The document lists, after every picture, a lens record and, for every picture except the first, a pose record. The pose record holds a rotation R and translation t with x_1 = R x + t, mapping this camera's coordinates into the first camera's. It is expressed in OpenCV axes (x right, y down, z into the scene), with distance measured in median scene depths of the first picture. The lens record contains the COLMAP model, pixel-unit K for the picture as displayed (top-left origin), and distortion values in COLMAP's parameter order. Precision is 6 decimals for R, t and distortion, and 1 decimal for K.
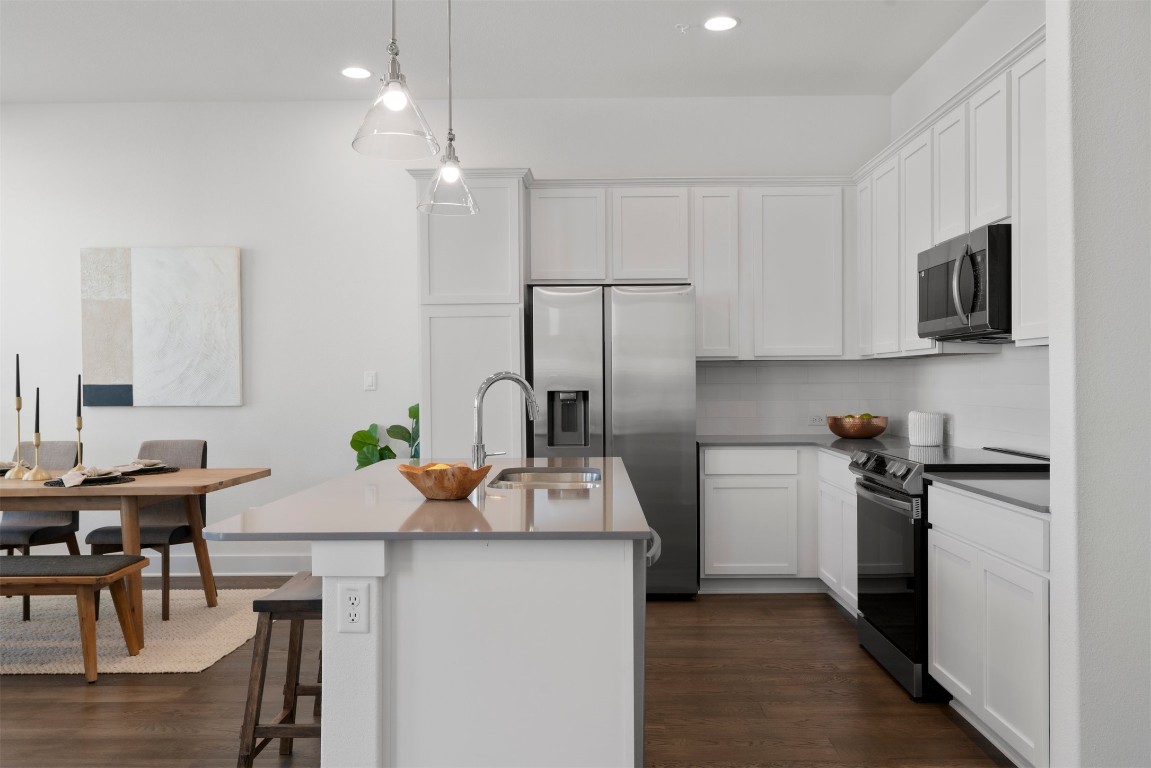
lens RADIAL K [[905.2, 0, 591.9], [0, 905.2, 385.0], [0, 0, 1]] dist [0.021319, -0.009512]
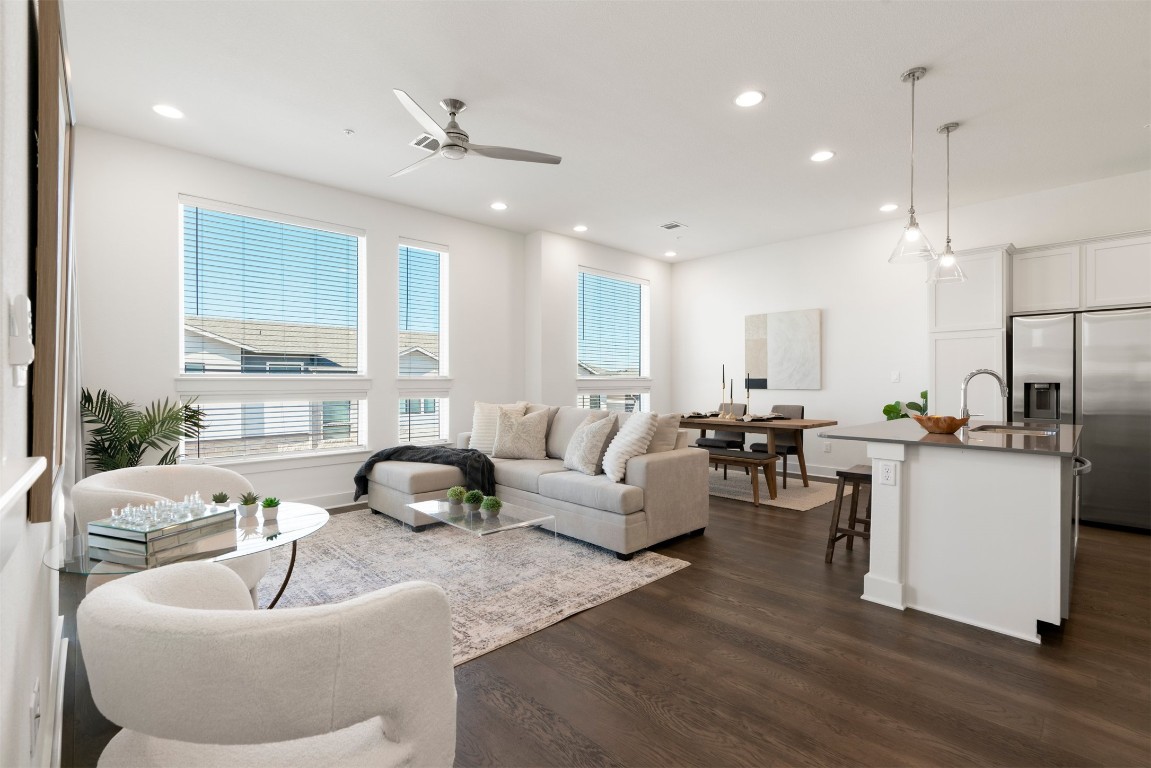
lens RADIAL K [[521.5, 0, 567.4], [0, 521.5, 382.5], [0, 0, 1]] dist [-0.011998, 0.004451]
pose [[0.695850, 0.008970, -0.718131, 0.044814], [-0.010140, 0.999945, 0.002664, 0.011682], [0.718115, 0.005428, 0.695903, -0.196089]]
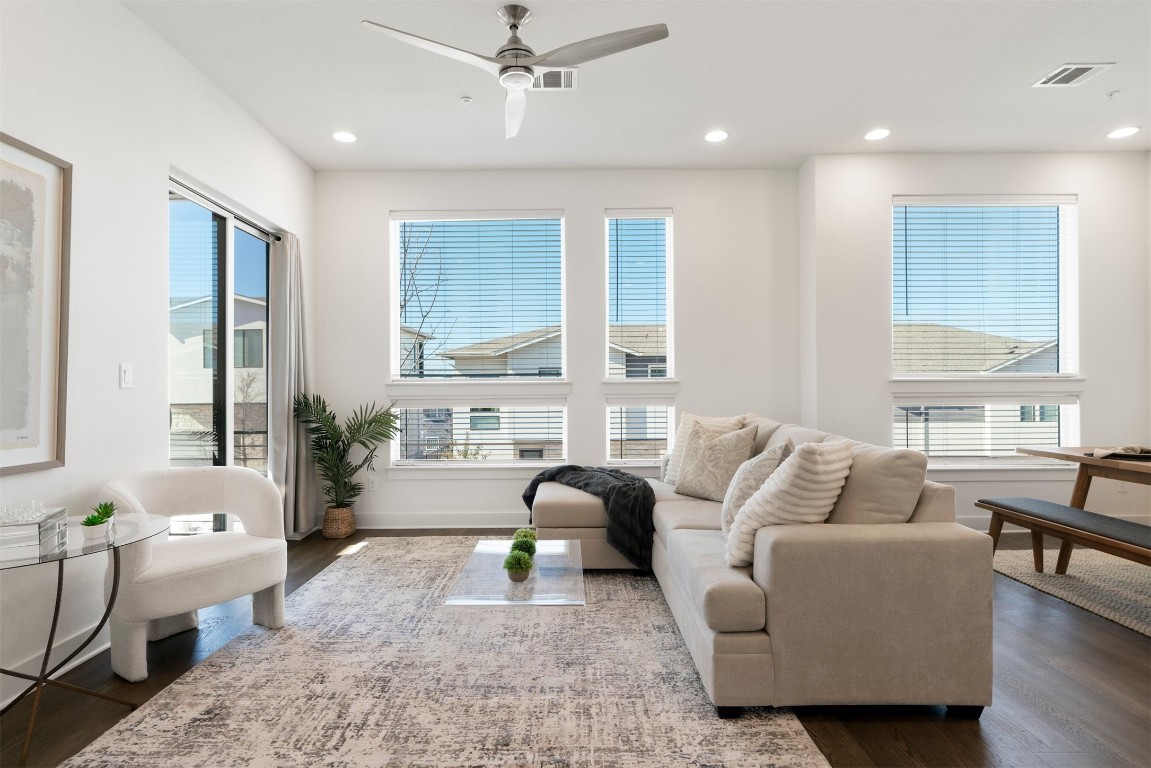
lens RADIAL K [[584.9, 0, 565.6], [0, 584.9, 383.1], [0, 0, 1]] dist [-0.004201, 0.002883]
pose [[0.014430, 0.003633, -0.999889, 0.020054], [-0.000732, 0.999993, 0.003622, 0.008655], [0.999896, 0.000680, 0.014433, 0.221173]]
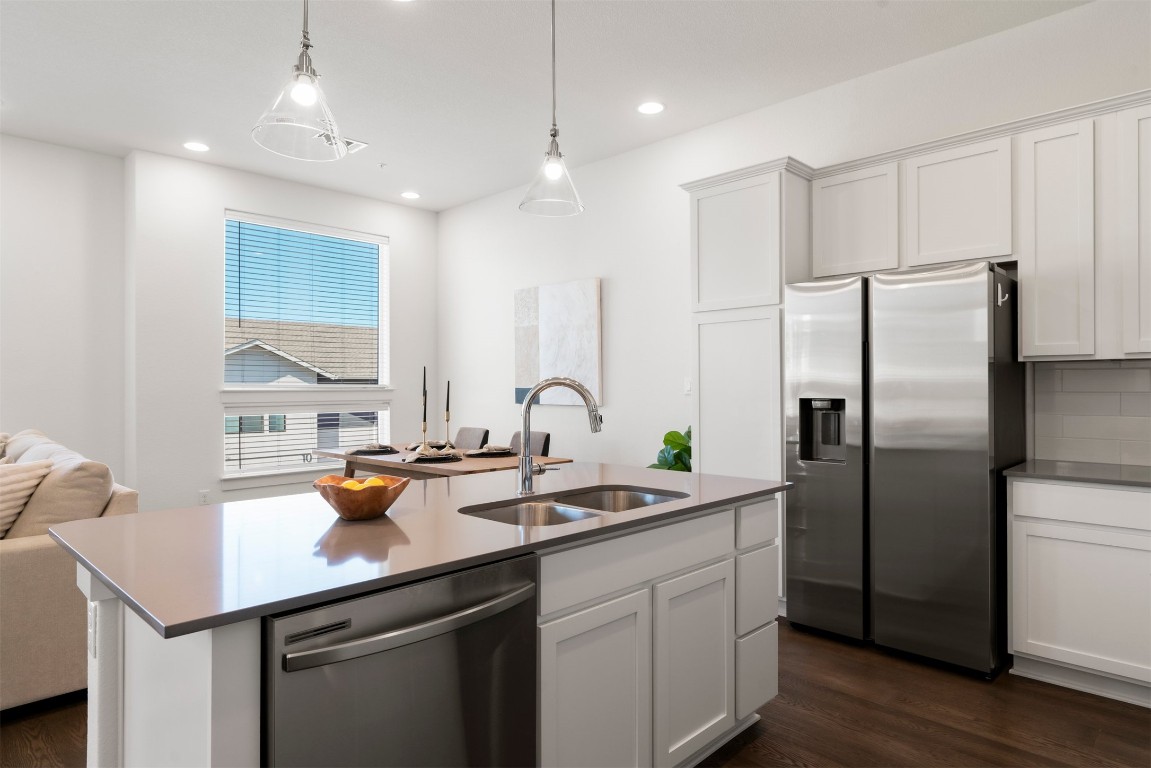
lens RADIAL K [[669.8, 0, 575.5], [0, 669.8, 380.9], [0, 0, 1]] dist [0.002262, -0.001357]
pose [[0.721460, -0.000418, -0.692456, 0.252255], [-0.006284, 0.999955, -0.007151, -0.004633], [0.692428, 0.009511, 0.721425, 0.365947]]
